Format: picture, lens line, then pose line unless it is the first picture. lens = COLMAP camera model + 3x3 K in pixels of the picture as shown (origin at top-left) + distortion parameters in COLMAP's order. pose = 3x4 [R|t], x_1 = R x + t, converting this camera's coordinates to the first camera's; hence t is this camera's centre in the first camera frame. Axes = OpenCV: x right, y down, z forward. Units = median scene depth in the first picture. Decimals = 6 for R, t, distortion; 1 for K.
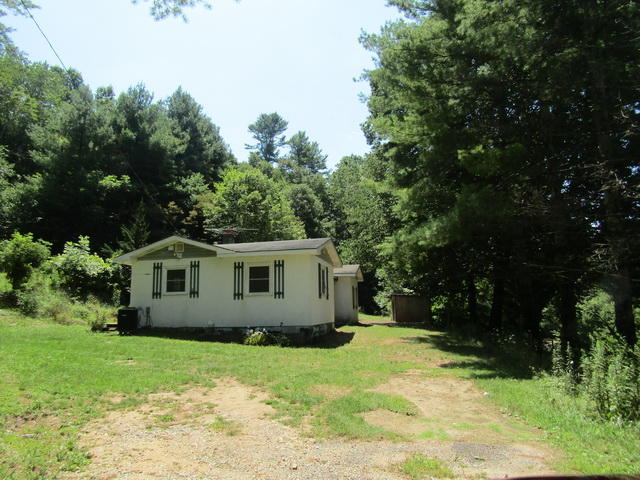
lens RADIAL K [[443.8, 0, 320.3], [0, 443.8, 239.2], [0, 0, 1]] dist [-0.029625, -0.001719]
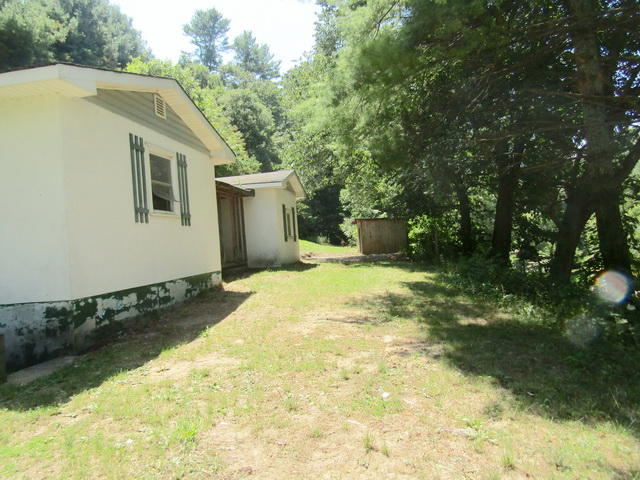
lens RADIAL K [[443.8, 0, 319.4], [0, 443.8, 240.7], [0, 0, 1]] dist [-0.029625, -0.001719]
pose [[0.997166, -0.057022, 0.049081, 0.039720], [0.048697, 0.986445, 0.156699, 0.026979], [-0.057351, -0.153865, 0.986426, 0.168608]]
